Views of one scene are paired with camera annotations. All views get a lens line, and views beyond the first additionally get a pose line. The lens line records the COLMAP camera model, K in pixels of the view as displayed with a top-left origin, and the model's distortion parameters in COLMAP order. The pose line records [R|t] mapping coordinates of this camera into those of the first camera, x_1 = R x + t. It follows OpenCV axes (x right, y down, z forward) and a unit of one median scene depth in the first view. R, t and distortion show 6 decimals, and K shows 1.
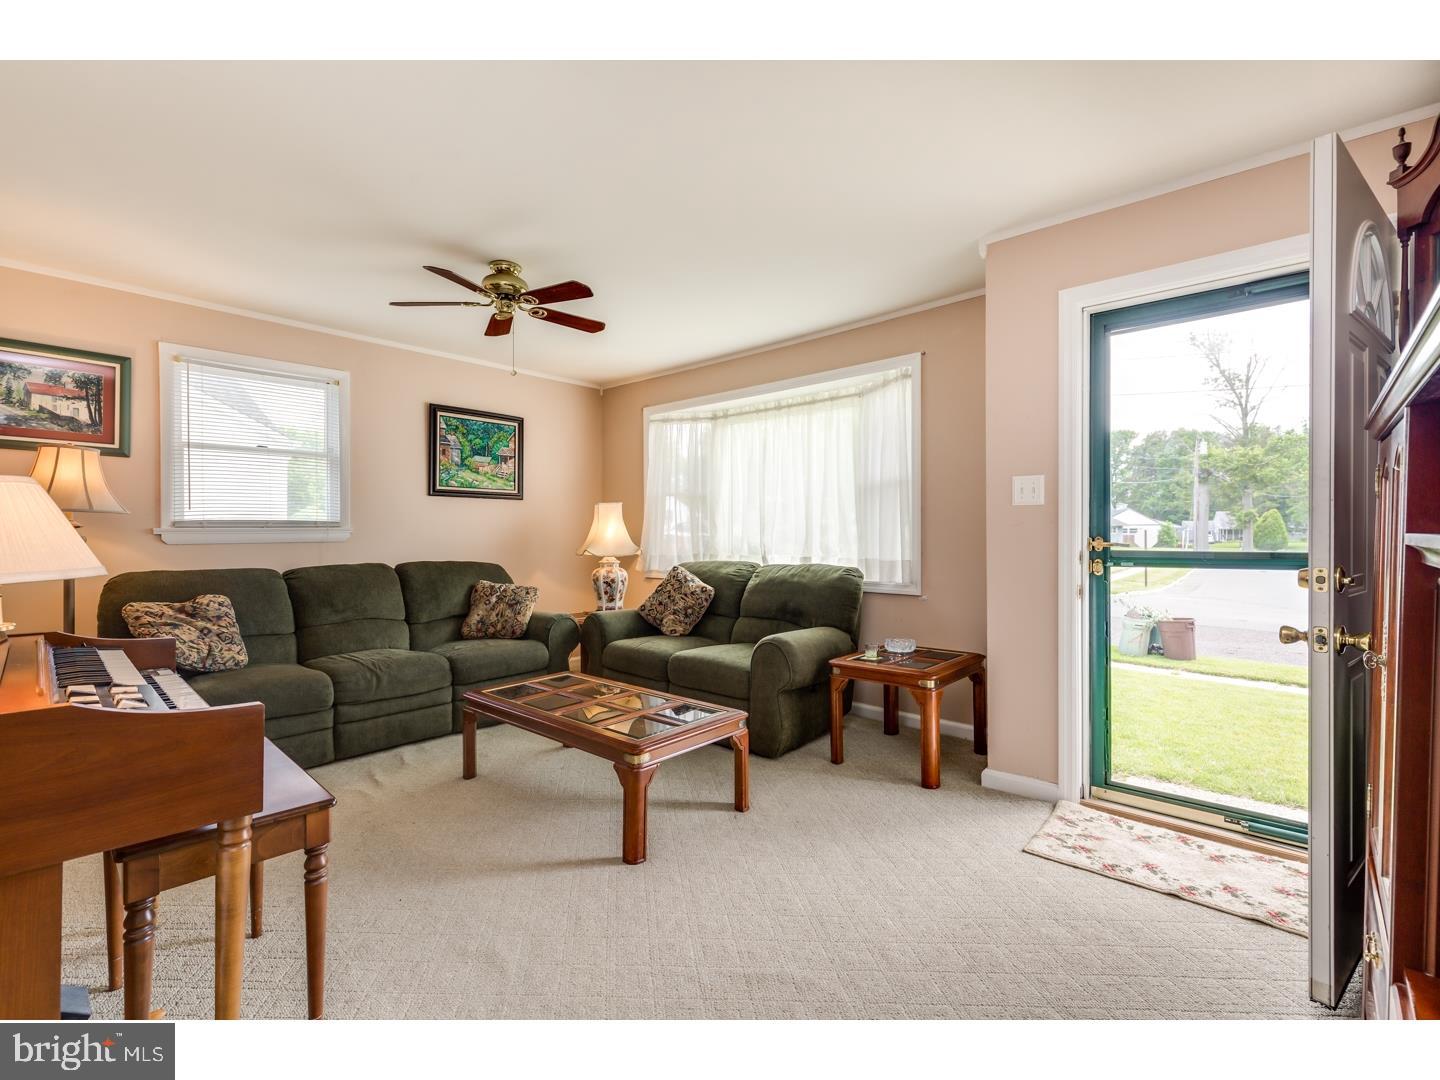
lens RADIAL K [[644.7, 0, 717.0], [0, 644.7, 539.8], [0, 0, 1]] dist [0.004584, -0.000976]
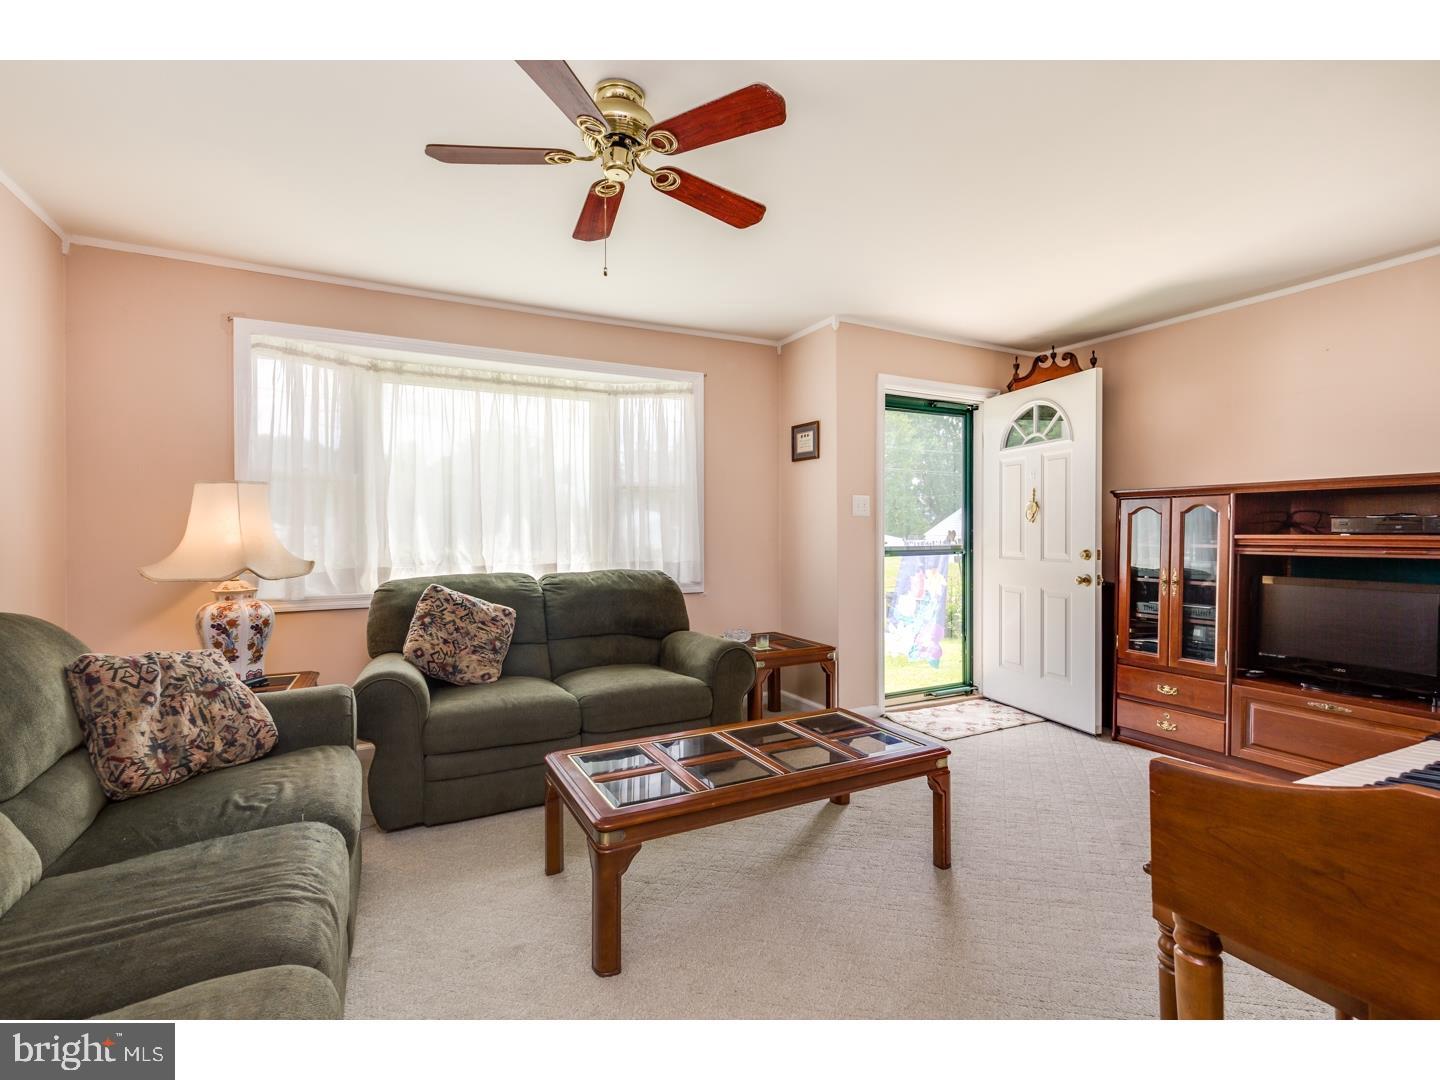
lens RADIAL K [[644.7, 0, 709.5], [0, 644.7, 539.1], [0, 0, 1]] dist [0.004584, -0.000976]
pose [[0.365541, -0.003631, 0.930788, -0.629749], [0.011591, 0.999933, -0.000651, -0.003568], [-0.930723, 0.011027, 0.365558, 0.515474]]
